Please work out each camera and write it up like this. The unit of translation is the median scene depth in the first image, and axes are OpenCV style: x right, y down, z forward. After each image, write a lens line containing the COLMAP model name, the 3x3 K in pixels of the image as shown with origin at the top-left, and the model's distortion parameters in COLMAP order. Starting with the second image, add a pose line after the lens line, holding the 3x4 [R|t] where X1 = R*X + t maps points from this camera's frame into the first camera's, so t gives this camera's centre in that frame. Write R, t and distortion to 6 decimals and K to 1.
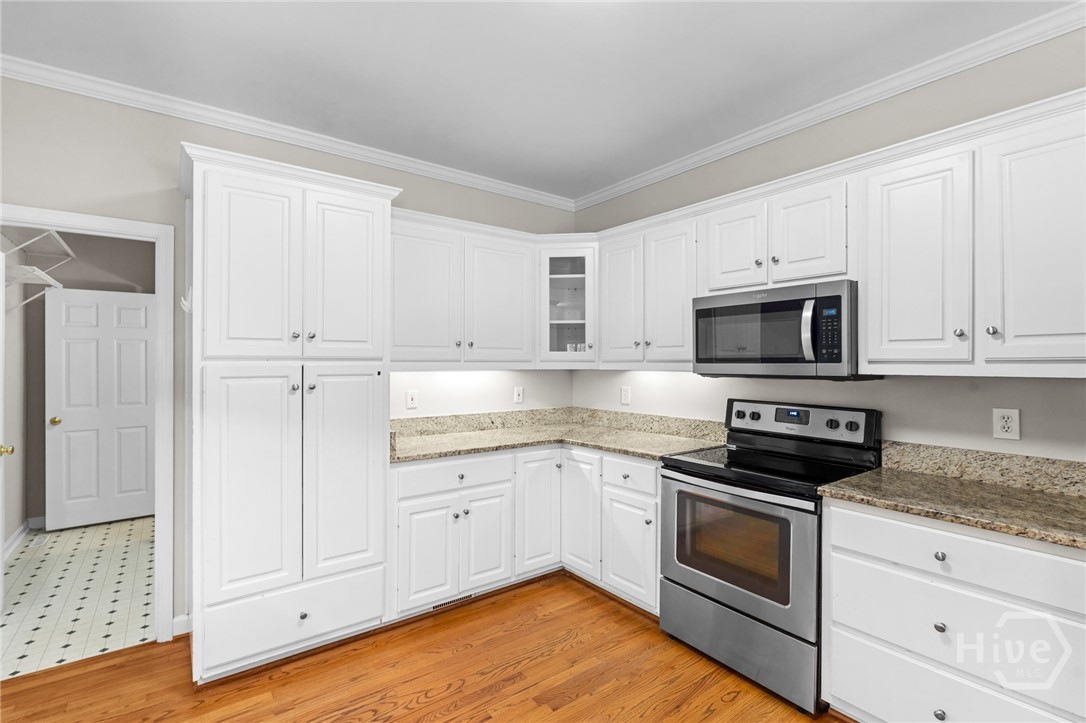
lens RADIAL K [[489.4, 0, 539.3], [0, 489.4, 359.1], [0, 0, 1]] dist [-0.004762, 0.000715]
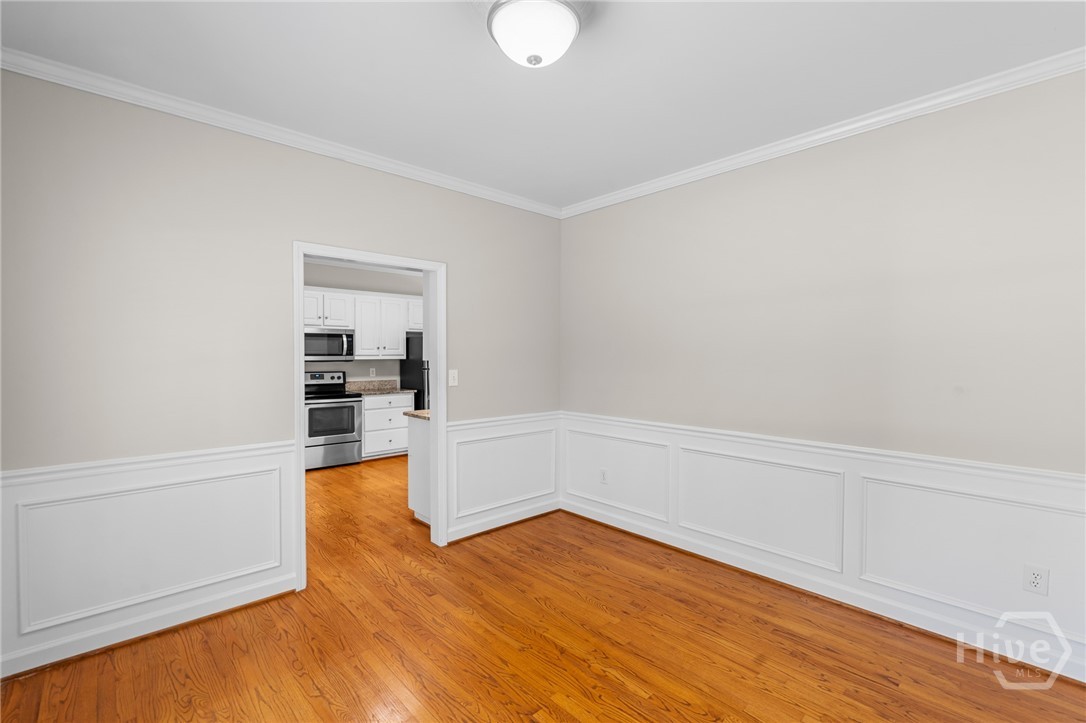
lens RADIAL K [[489.4, 0, 543.2], [0, 489.4, 360.5], [0, 0, 1]] dist [-0.004762, 0.000715]
pose [[-0.106076, -0.013363, 0.994268, -2.205755], [-0.003753, 0.999908, 0.013038, -0.006566], [-0.994351, -0.002349, -0.106116, 0.096929]]
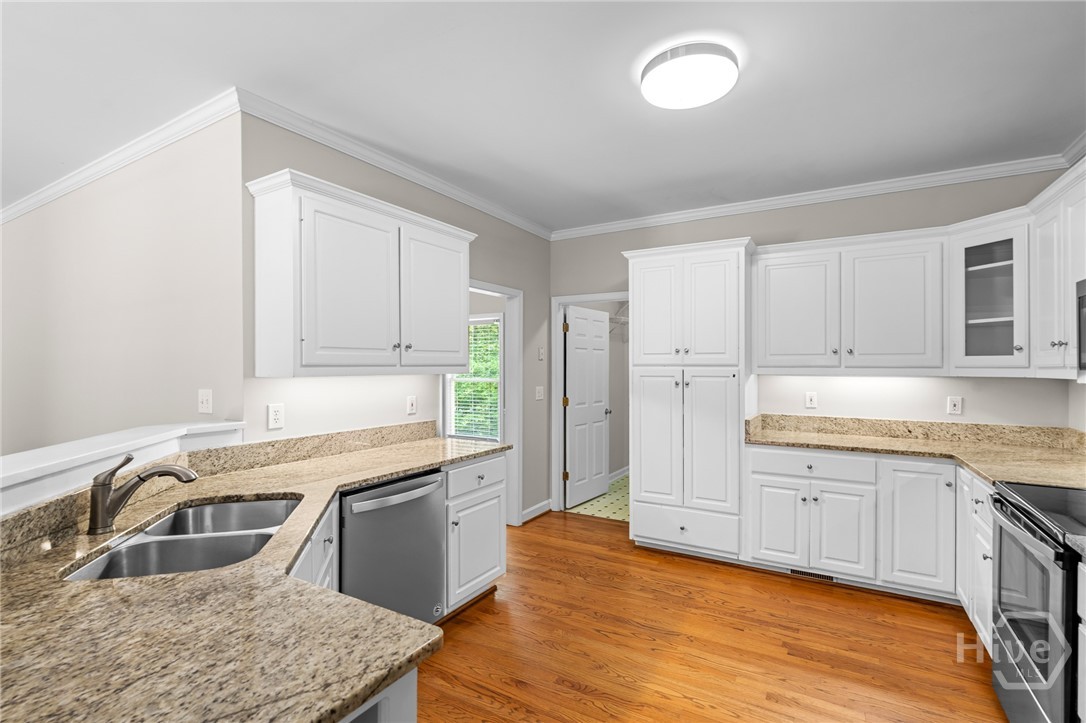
lens RADIAL K [[489.4, 0, 565.9], [0, 489.4, 360.3], [0, 0, 1]] dist [-0.004762, 0.000715]
pose [[0.433882, -0.010009, -0.900914, 0.734127], [0.003772, 0.999950, -0.009292, -0.004000], [0.900962, 0.000634, 0.433898, -0.024936]]
